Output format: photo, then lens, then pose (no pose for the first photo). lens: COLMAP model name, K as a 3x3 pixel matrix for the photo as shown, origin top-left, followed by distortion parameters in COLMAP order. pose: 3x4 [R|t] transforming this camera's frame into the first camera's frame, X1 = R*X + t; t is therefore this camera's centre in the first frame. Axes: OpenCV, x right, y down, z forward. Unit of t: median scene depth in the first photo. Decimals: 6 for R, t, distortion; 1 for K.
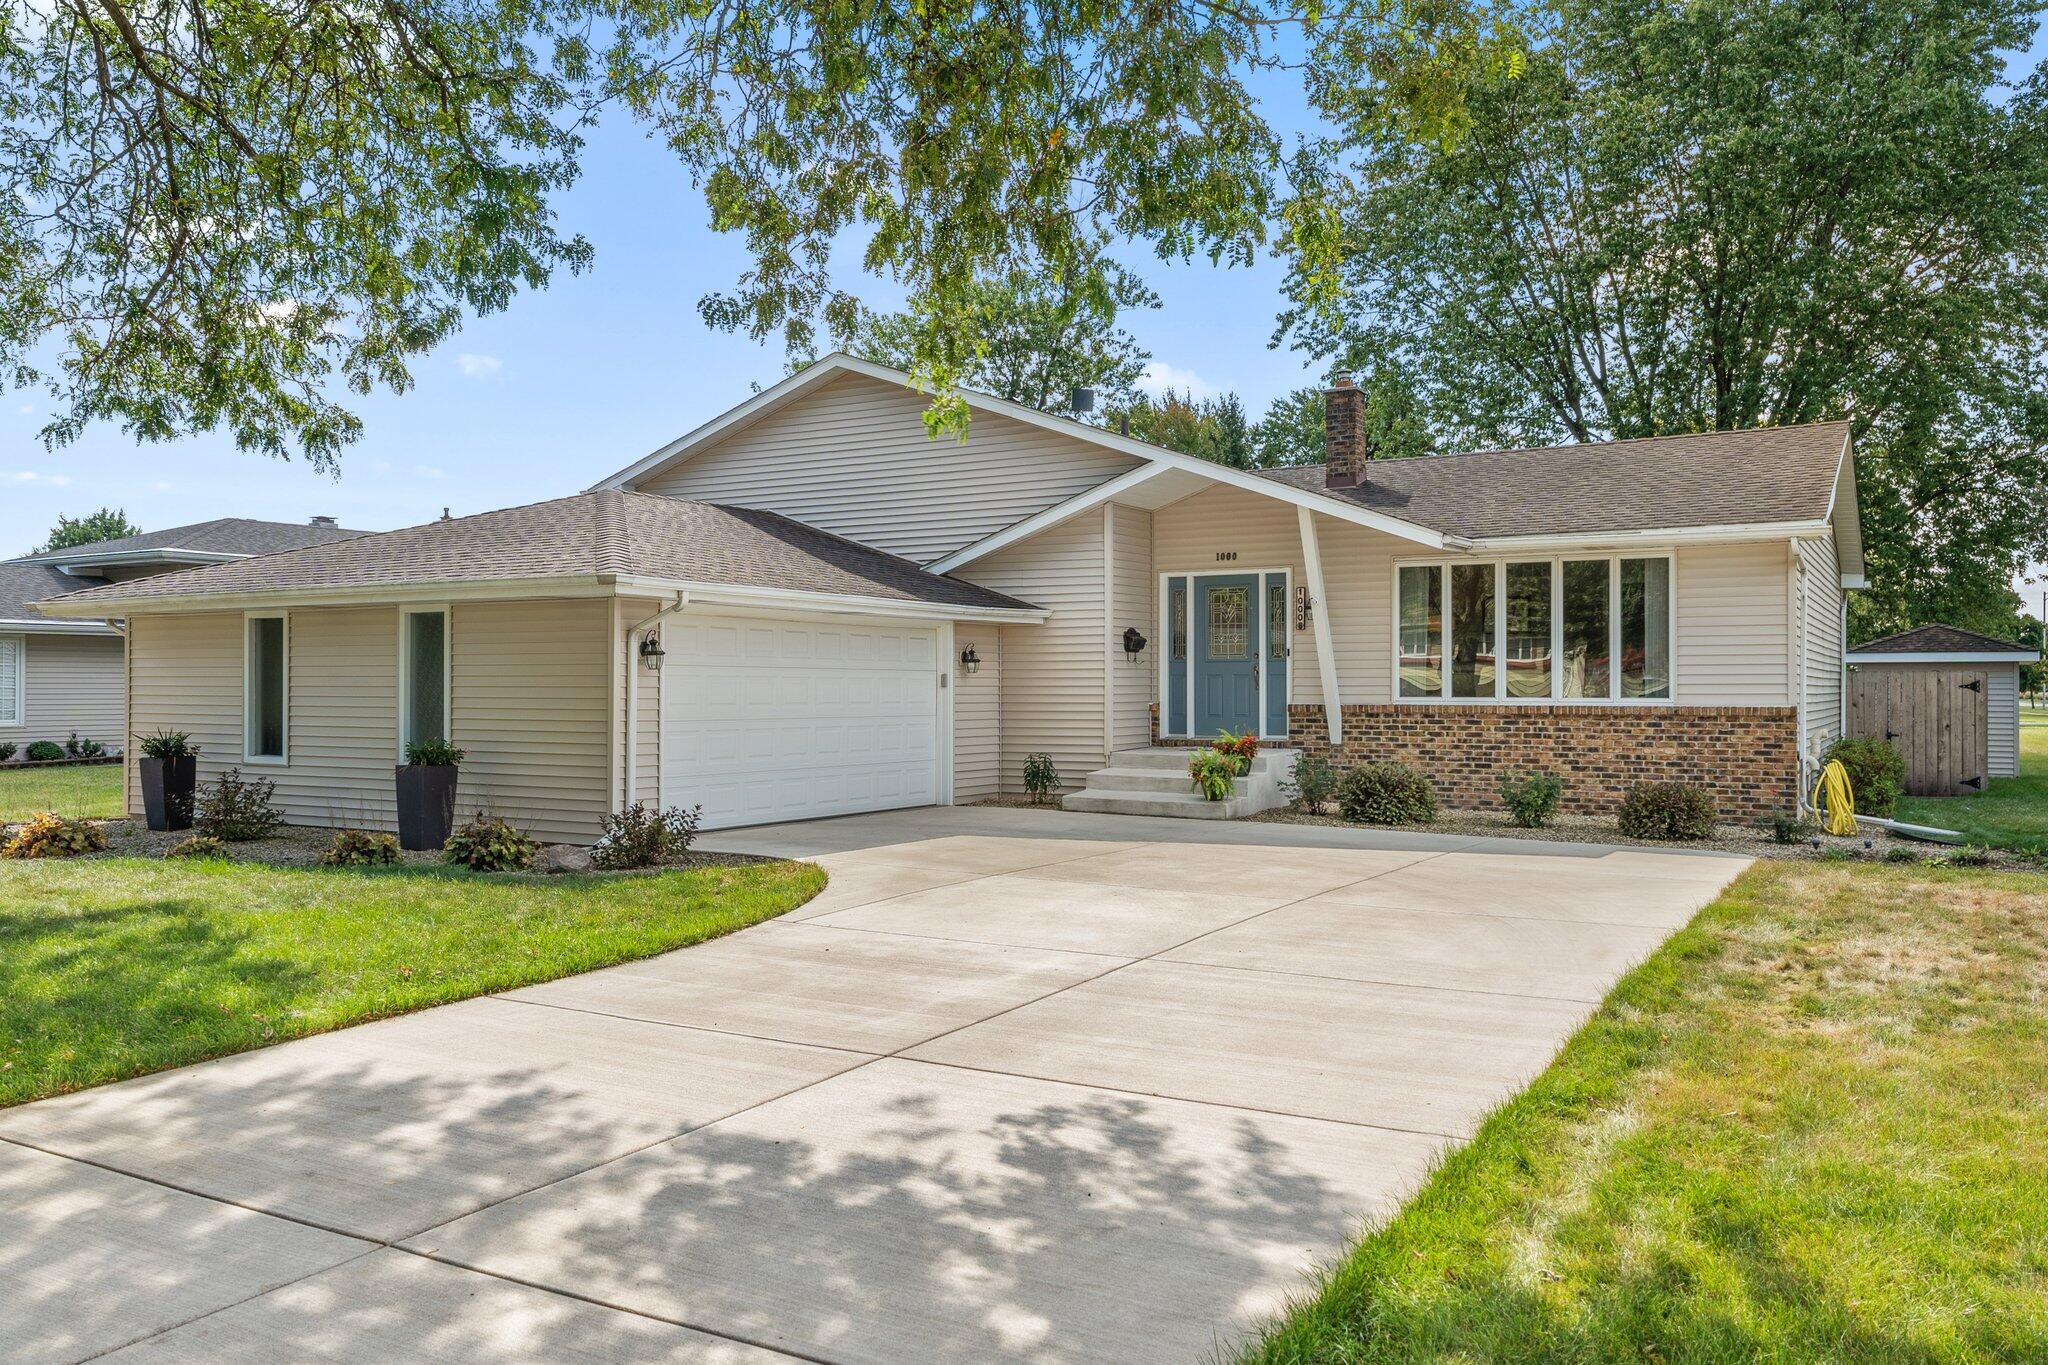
lens RADIAL K [[1575.4, 0, 1024.5], [0, 1575.4, 674.2], [0, 0, 1]] dist [0.011079, 0.002531]
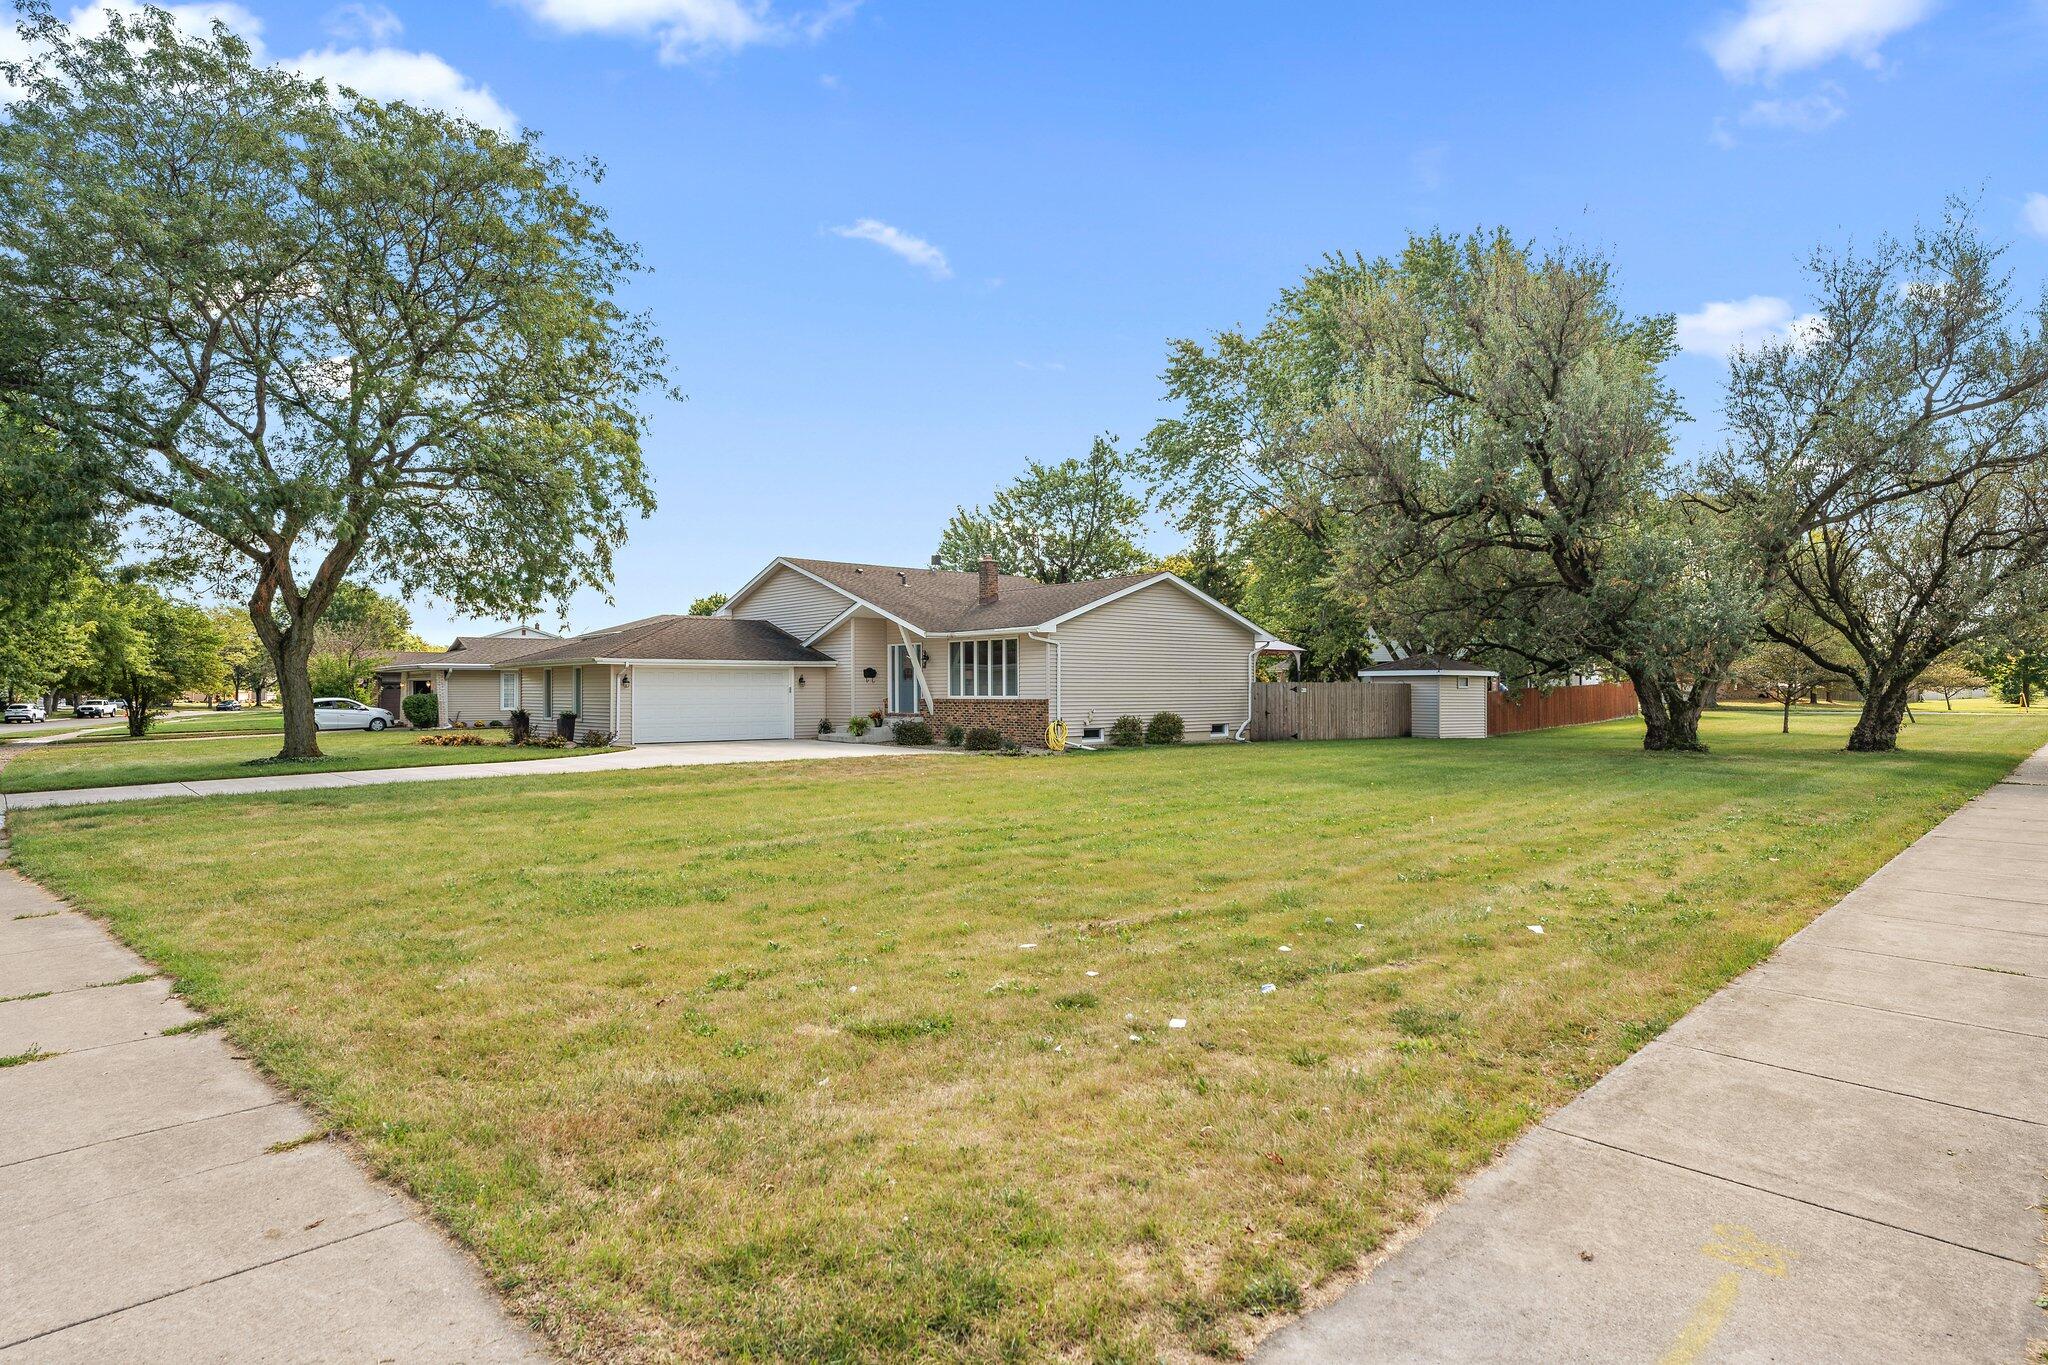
lens RADIAL K [[1140.8, 0, 1018.0], [0, 1140.8, 684.8], [0, 0, 1]] dist [0.036657, 0.000158]
pose [[0.944315, -0.006474, -0.328978, 0.928825], [0.008262, 0.999958, 0.004039, -0.008501], [0.328938, -0.006532, 0.944329, -0.640926]]
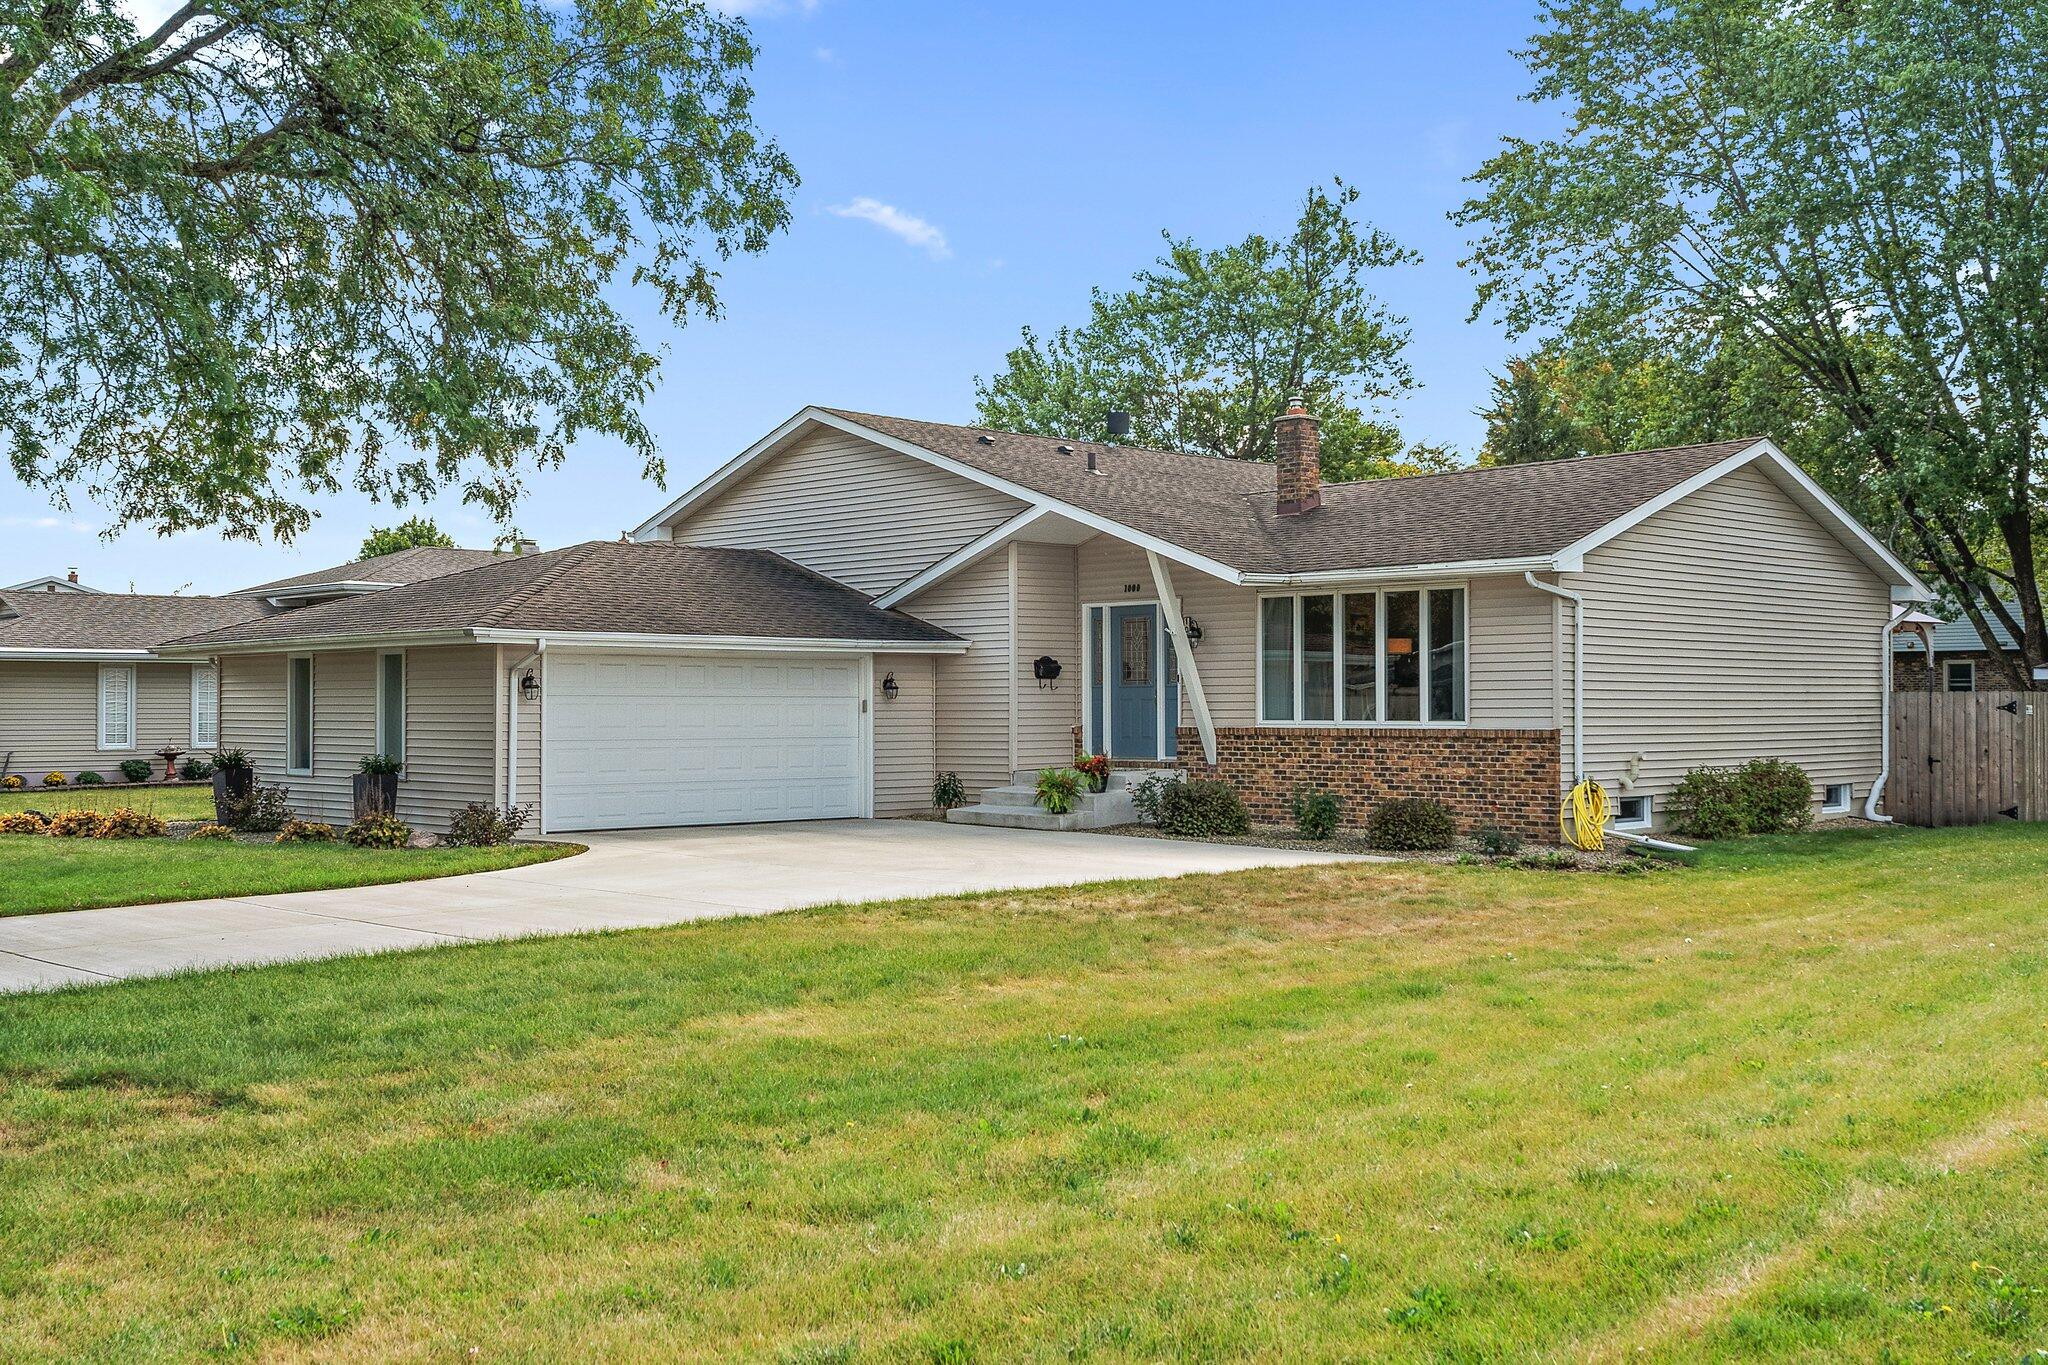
lens RADIAL K [[2088.0, 0, 1031.4], [0, 2088.0, 696.9], [0, 0, 1]] dist [0.022206, 0.000000]
pose [[0.963982, -0.004301, -0.265932, 0.466876], [0.005306, 0.999981, 0.003061, -0.006421], [0.265914, -0.004362, 0.963987, -0.399529]]
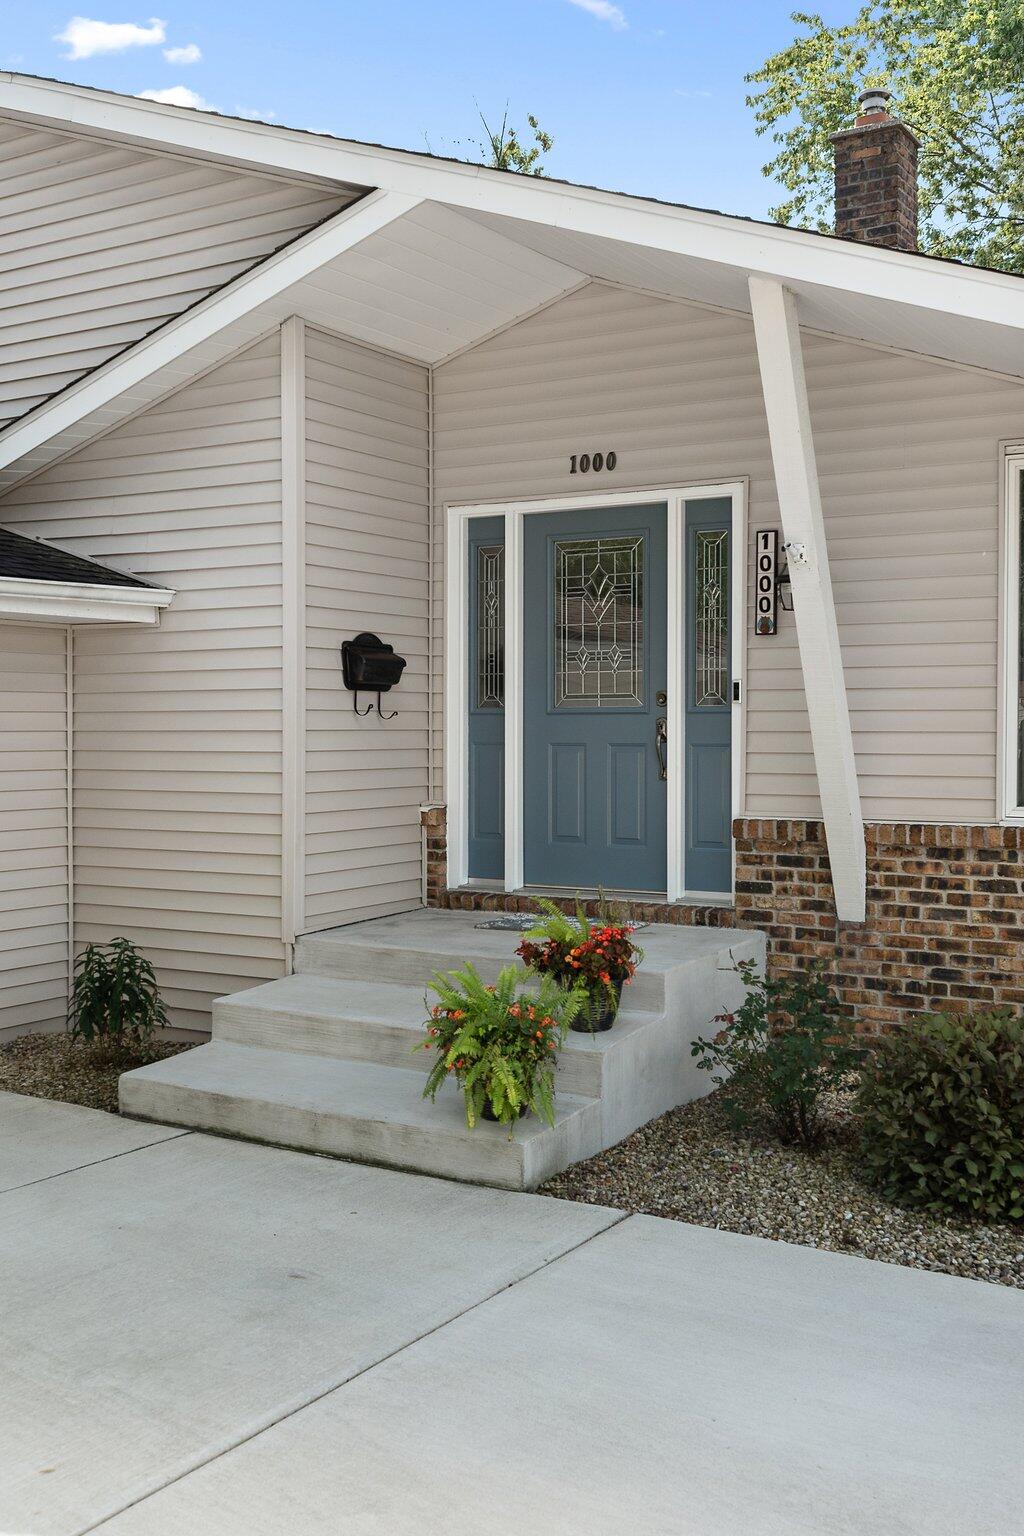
lens RADIAL K [[1566.0, 0, 516.5], [0, 1566.0, 762.1], [0, 0, 1]] dist [0.022206, 0.000000]
pose [[0.999904, 0.002202, -0.013697, 0.121740], [-0.001823, 0.999617, 0.027622, -0.006987], [0.013752, -0.027595, 0.999525, 0.620857]]
